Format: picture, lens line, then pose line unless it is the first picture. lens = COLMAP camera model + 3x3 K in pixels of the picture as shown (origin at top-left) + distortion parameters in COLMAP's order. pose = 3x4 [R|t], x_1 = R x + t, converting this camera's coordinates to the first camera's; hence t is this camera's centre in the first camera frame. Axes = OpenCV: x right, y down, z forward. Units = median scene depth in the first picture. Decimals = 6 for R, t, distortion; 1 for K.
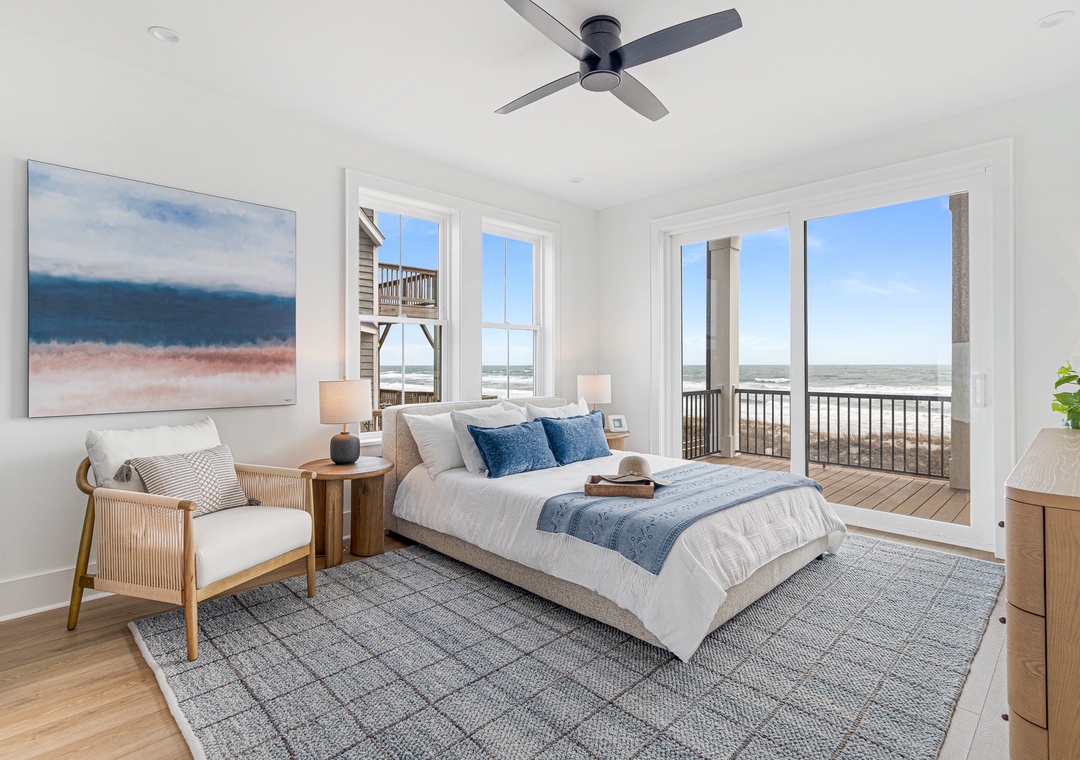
lens RADIAL K [[536.3, 0, 541.7], [0, 536.3, 374.4], [0, 0, 1]] dist [-0.003825, 0.000721]
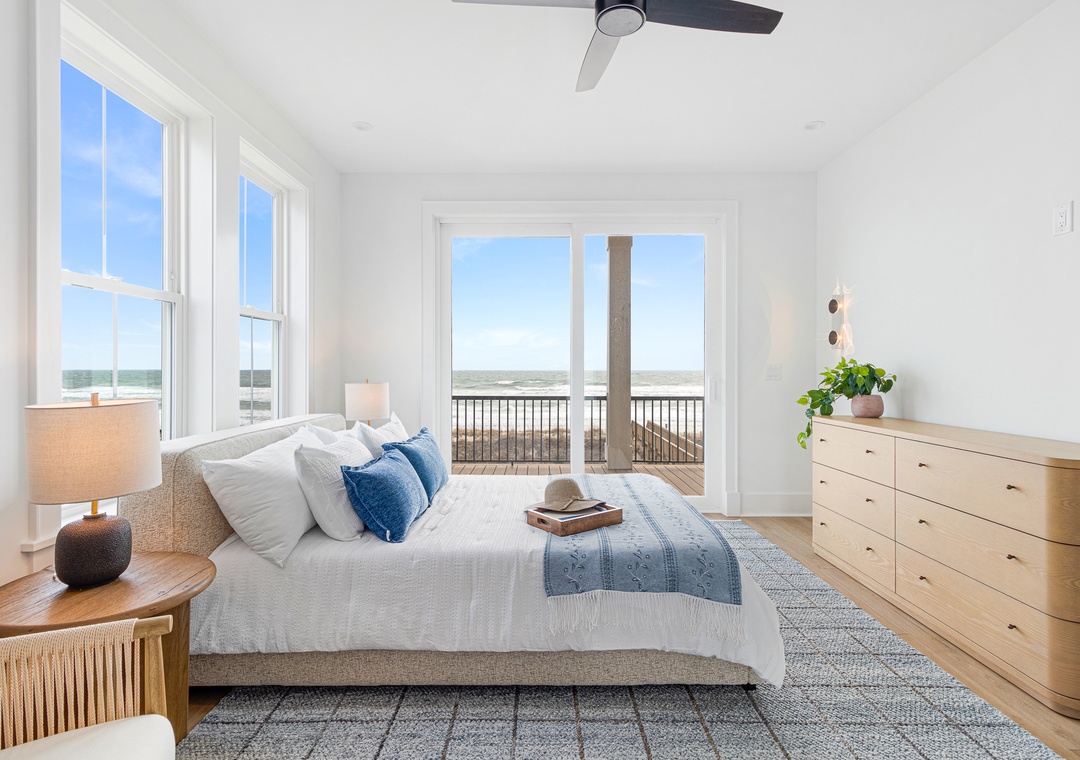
lens RADIAL K [[543.3, 0, 543.2], [0, 543.3, 380.4], [0, 0, 1]] dist [0.002348, 0.000974]
pose [[0.697727, -0.011690, 0.716268, -0.439572], [0.010658, 0.999926, 0.005937, -0.007124], [-0.716284, 0.003491, 0.697800, 0.396638]]
